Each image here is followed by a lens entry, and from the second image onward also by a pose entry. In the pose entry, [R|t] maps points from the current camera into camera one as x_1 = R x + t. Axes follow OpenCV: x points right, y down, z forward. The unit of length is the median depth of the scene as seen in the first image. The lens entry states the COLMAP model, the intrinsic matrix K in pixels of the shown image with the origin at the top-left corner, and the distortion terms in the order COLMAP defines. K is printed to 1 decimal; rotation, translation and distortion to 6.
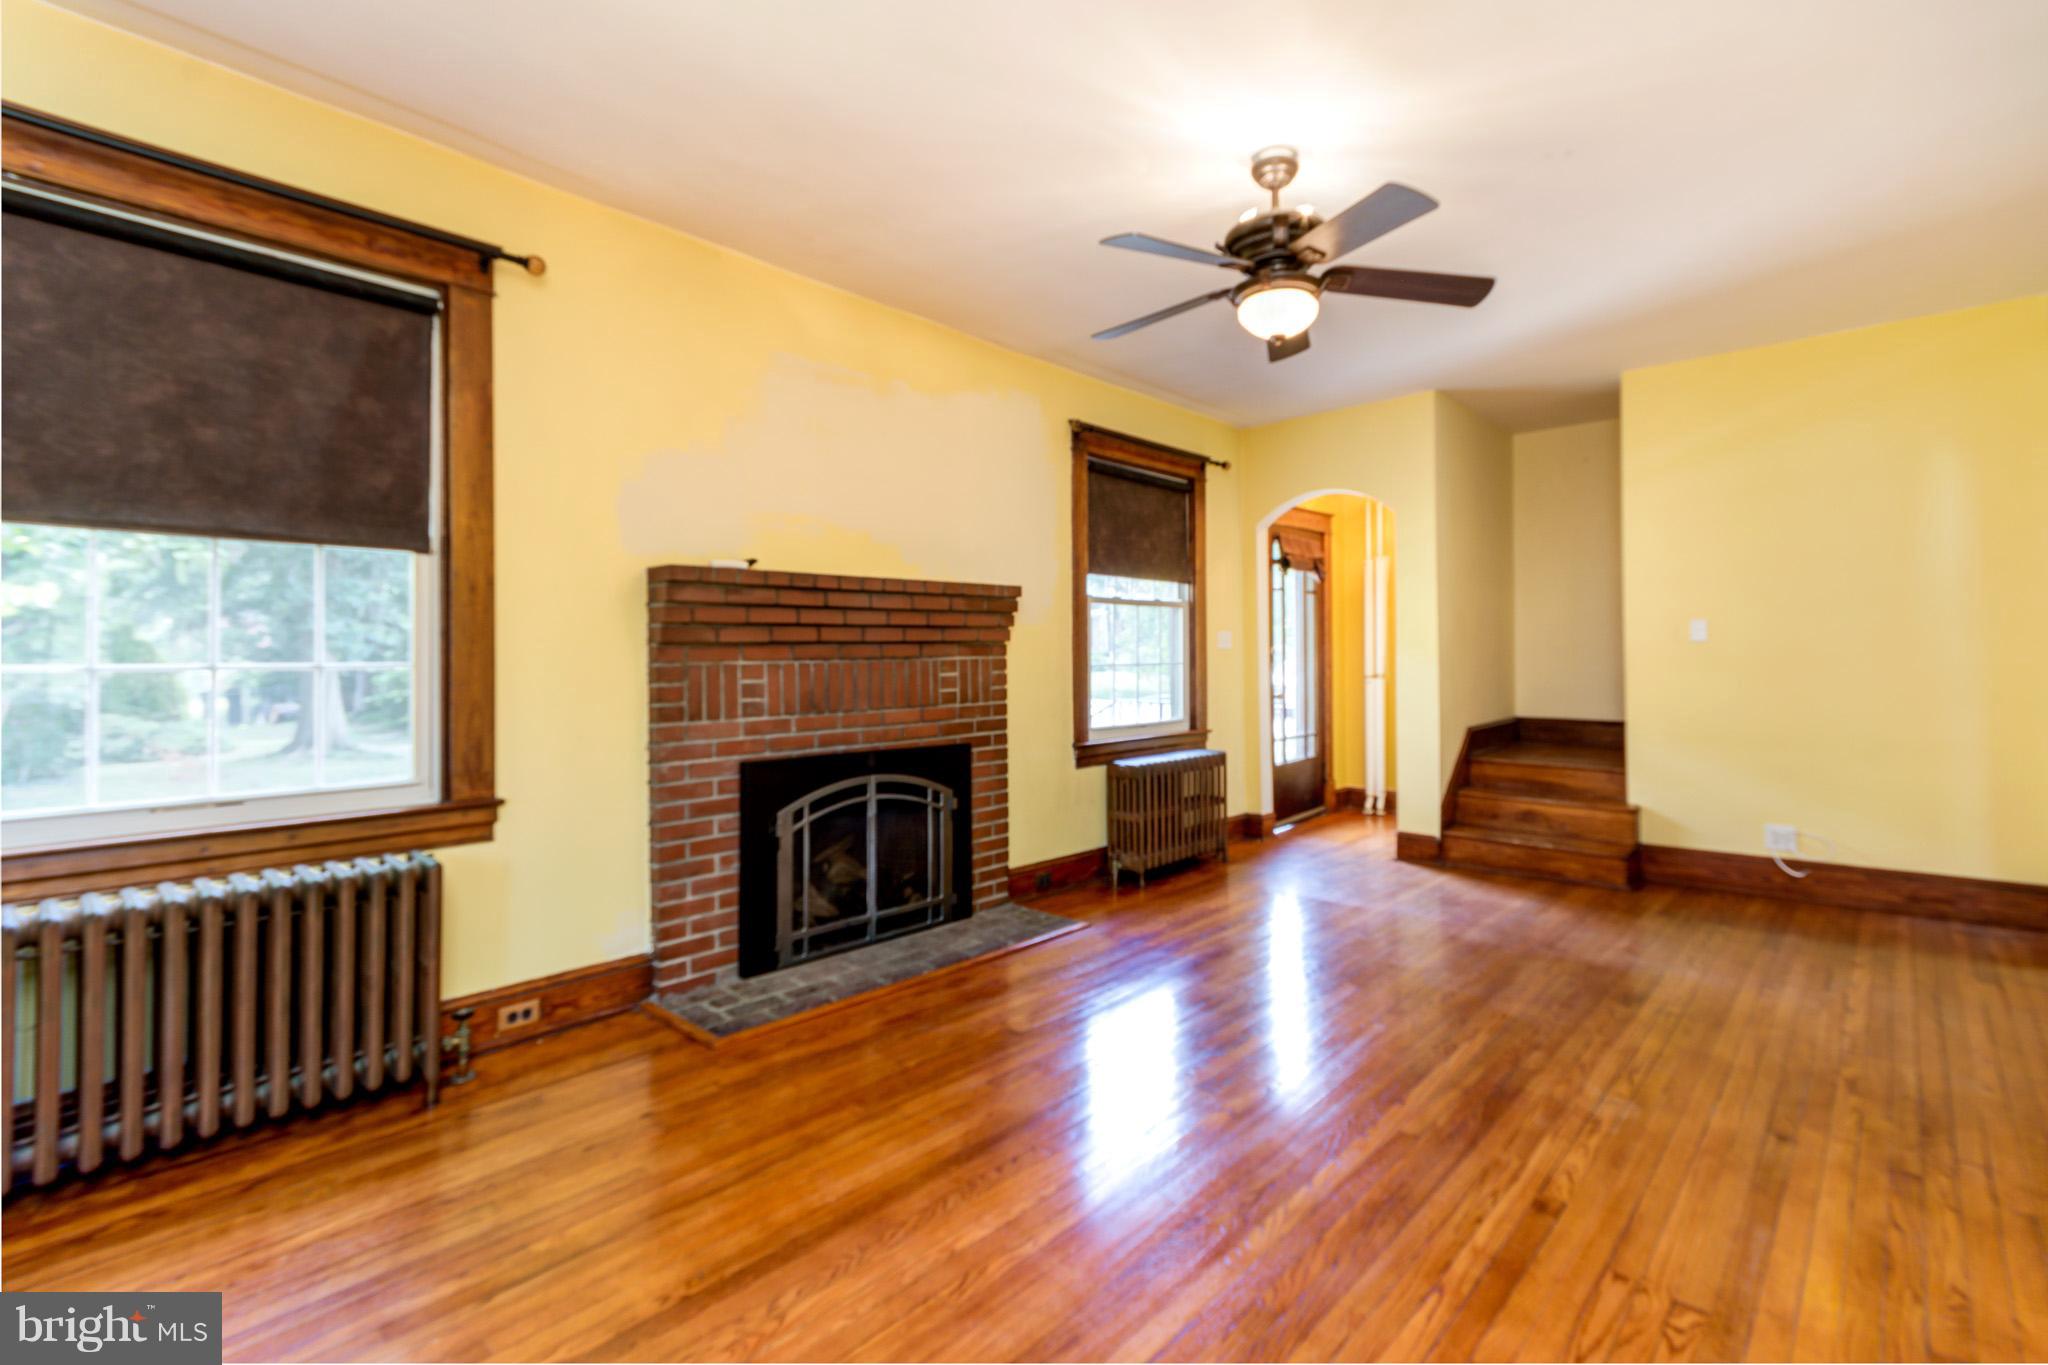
lens RADIAL K [[933.5, 0, 1073.1], [0, 933.5, 650.3], [0, 0, 1]] dist [0.001994, 0.000069]
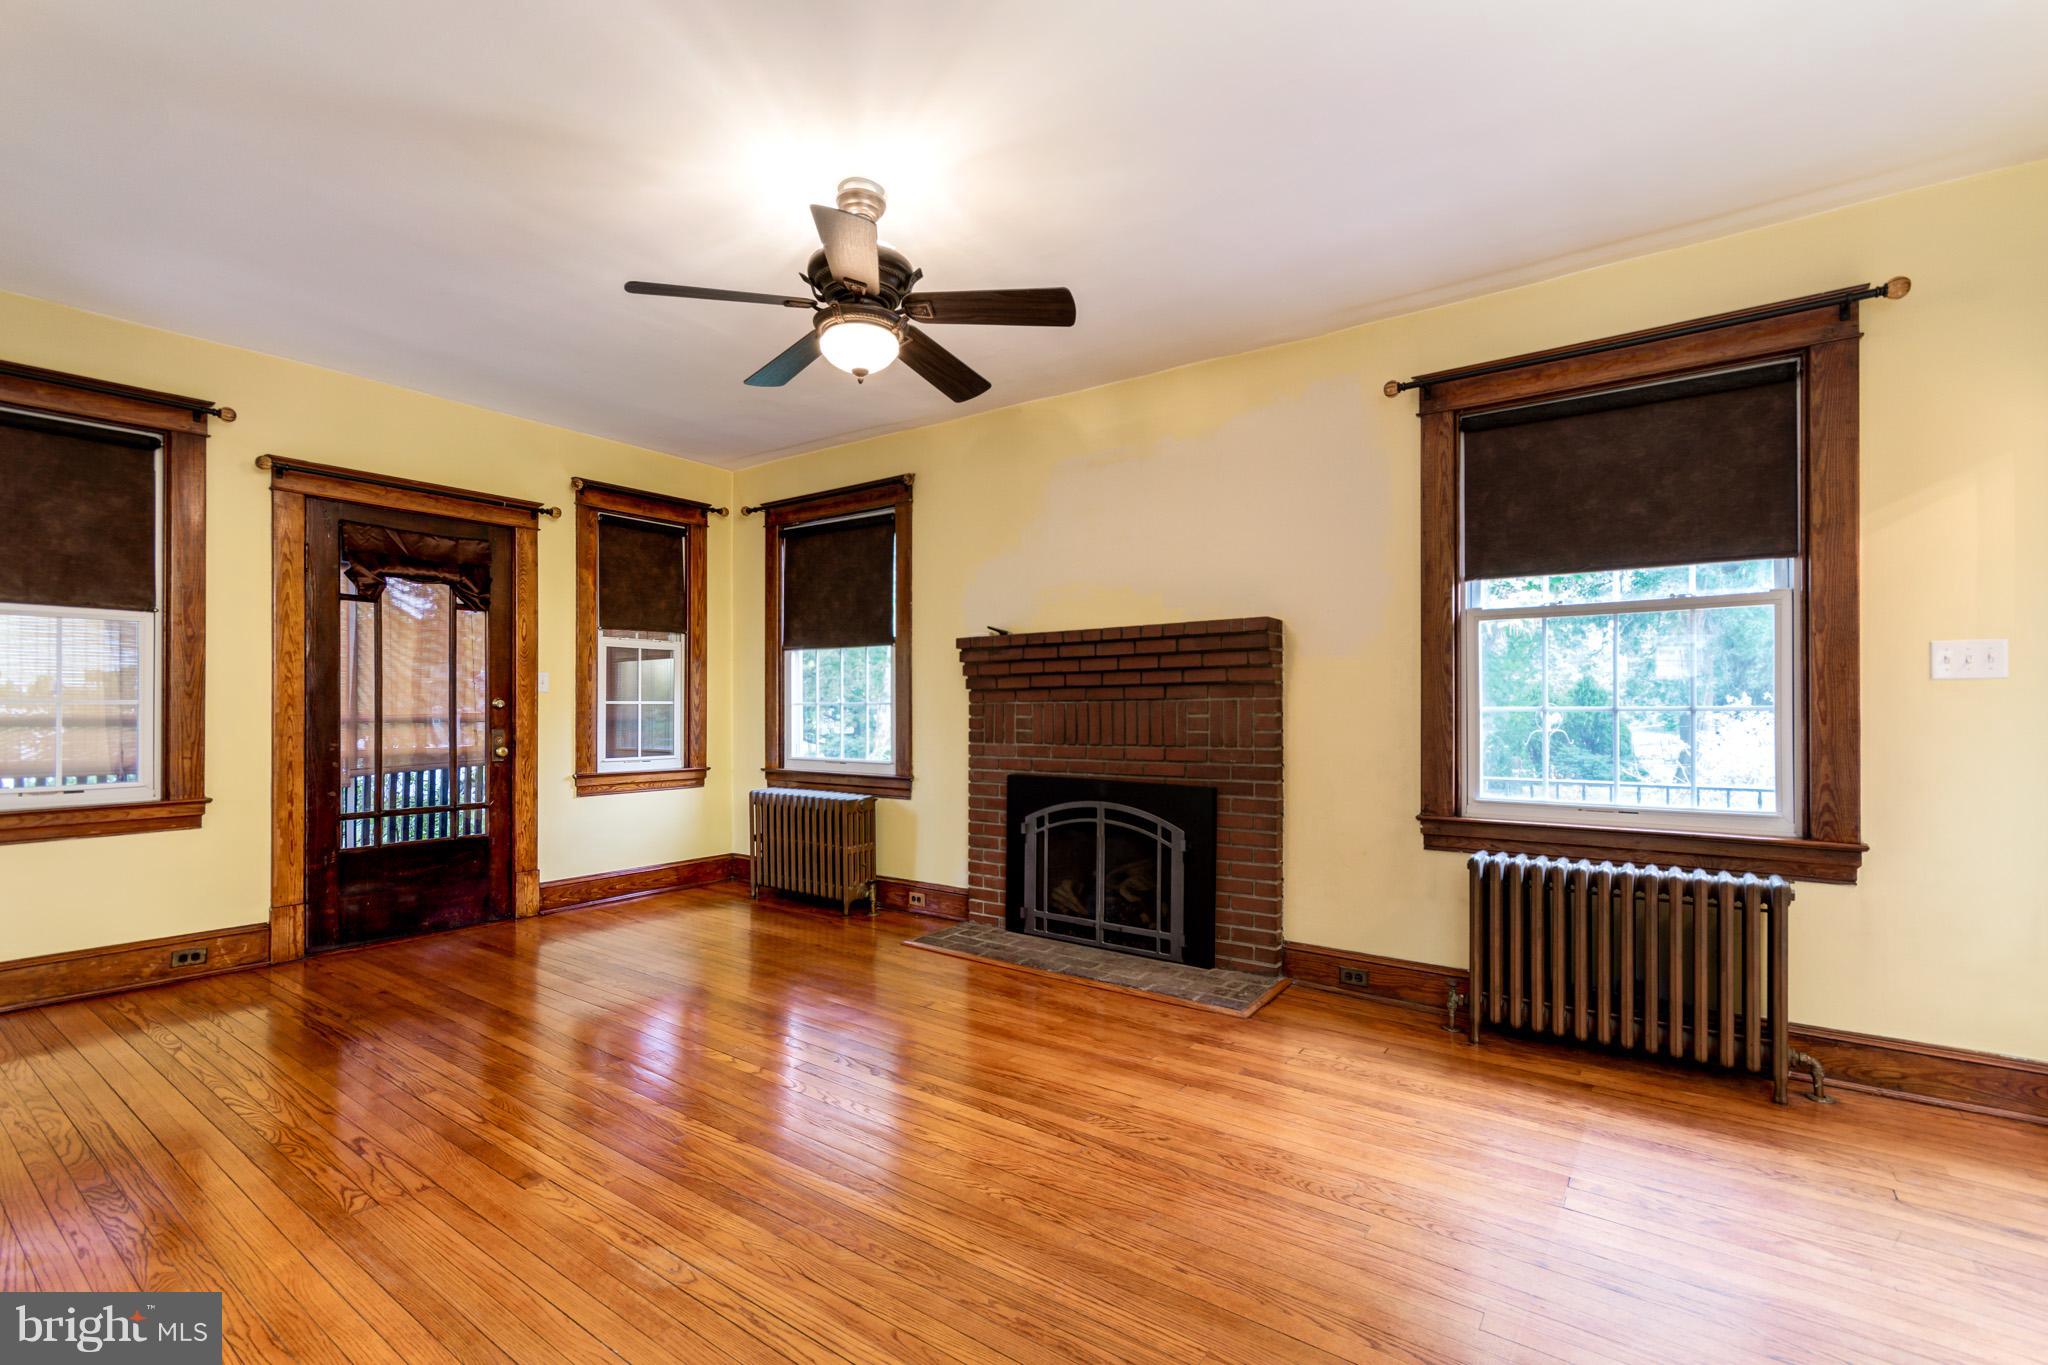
lens RADIAL K [[906.6, 0, 1023.7], [0, 906.6, 699.8], [0, 0, 1]] dist [0.000578, 0.000266]
pose [[0.099219, -0.002907, -0.995061, 0.900673], [0.006839, 0.999974, -0.002240, 0.010593], [0.995042, -0.006583, 0.099236, 0.807707]]
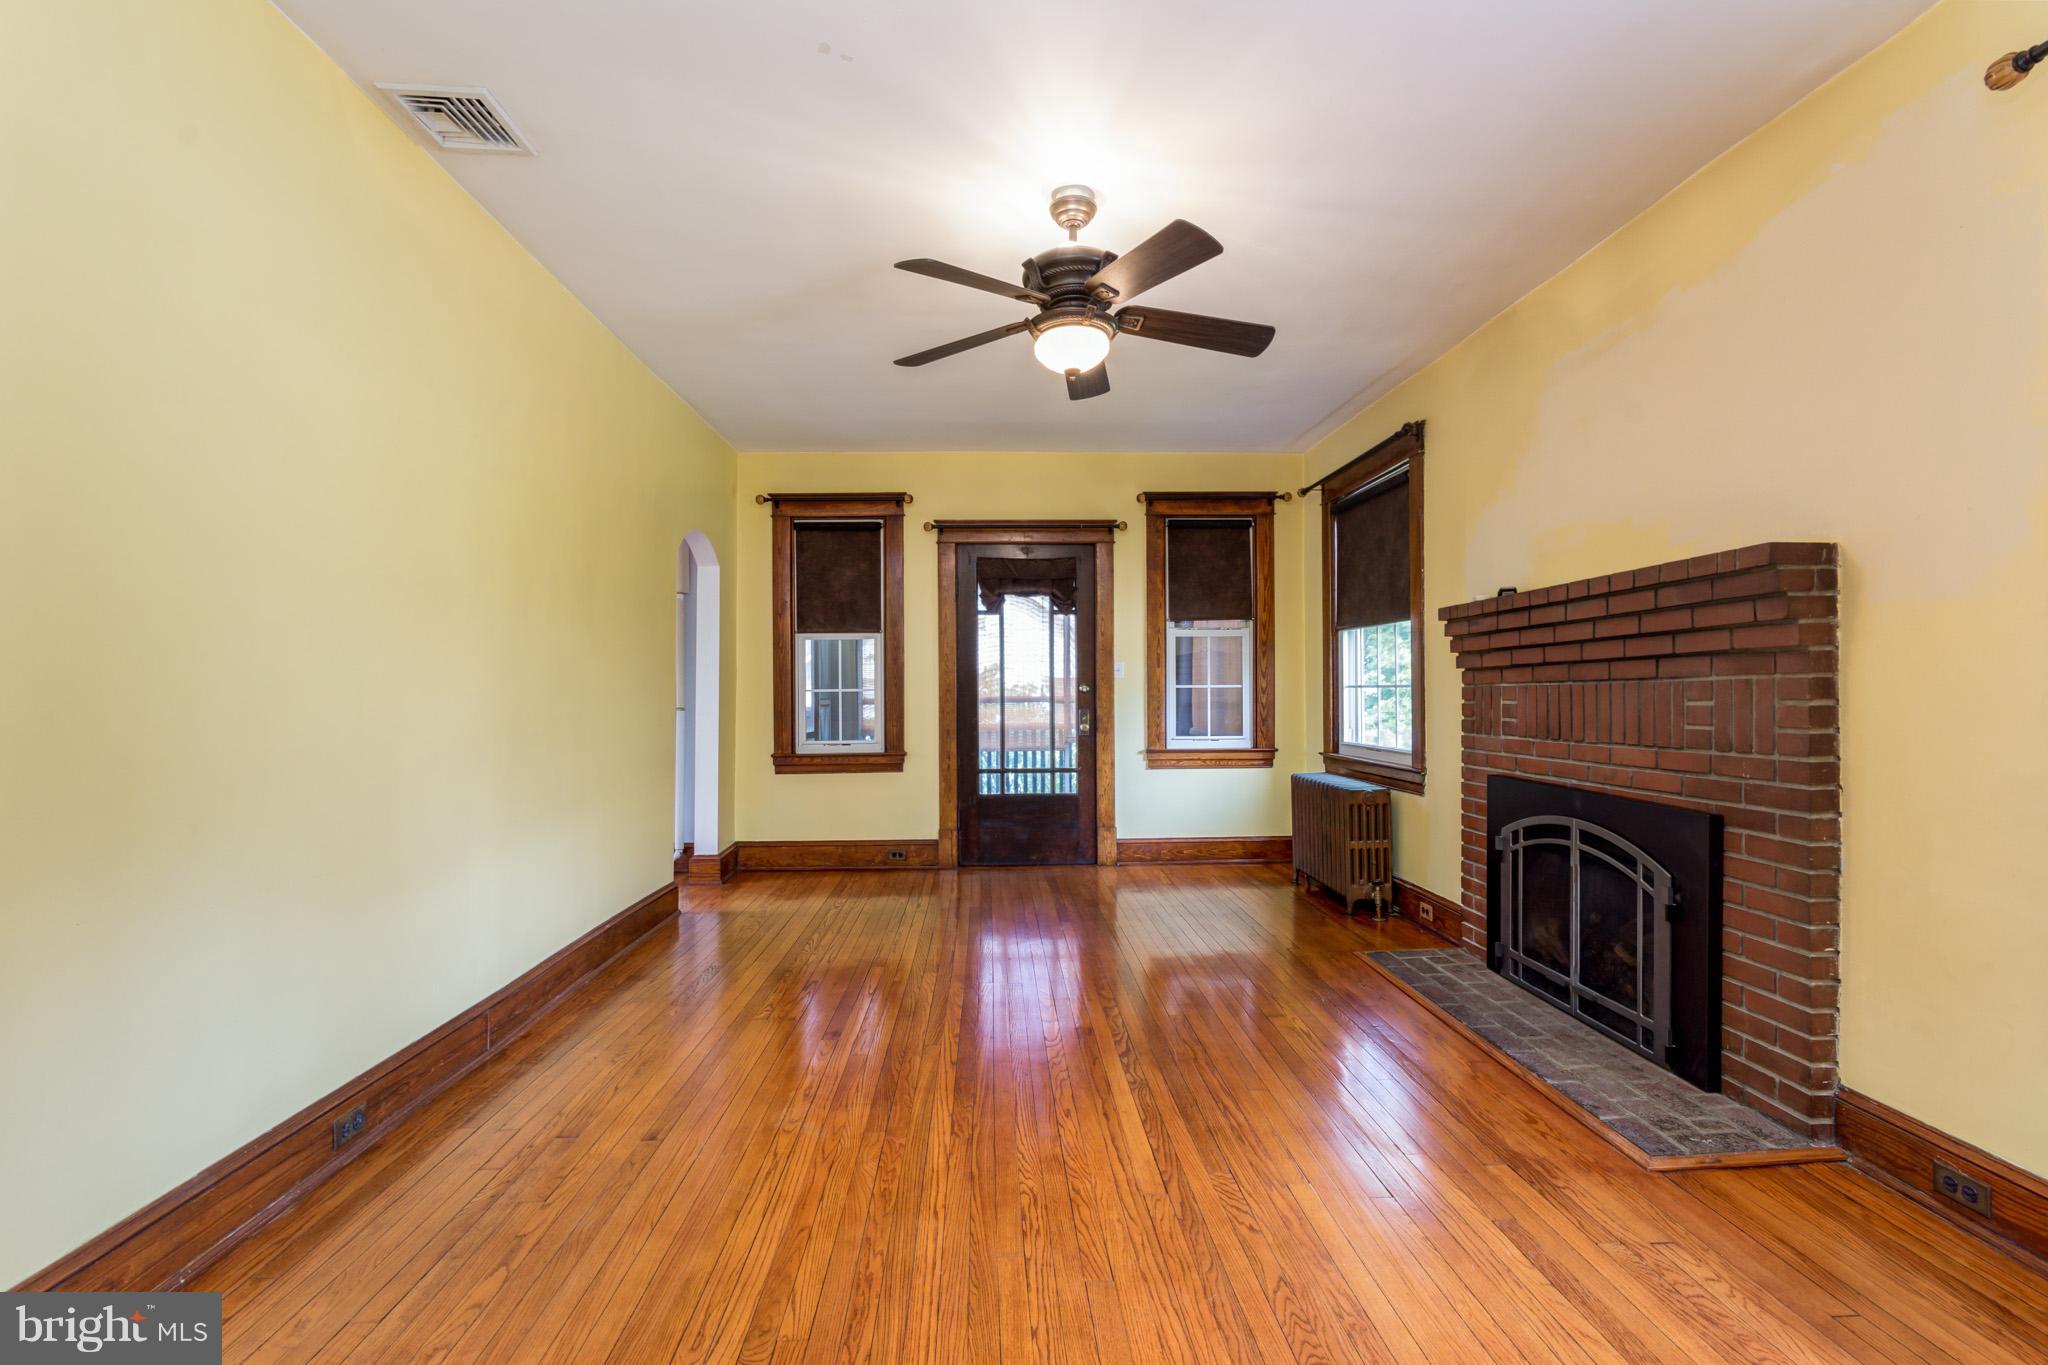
lens RADIAL K [[900.6, 0, 1023.9], [0, 900.6, 690.1], [0, 0, 1]] dist [0.001974, 0.000611]
pose [[-0.718245, 0.011293, -0.695699, 0.717475], [0.016733, 0.999859, -0.001046, 0.010328], [0.695590, -0.012392, -0.718333, 1.259174]]
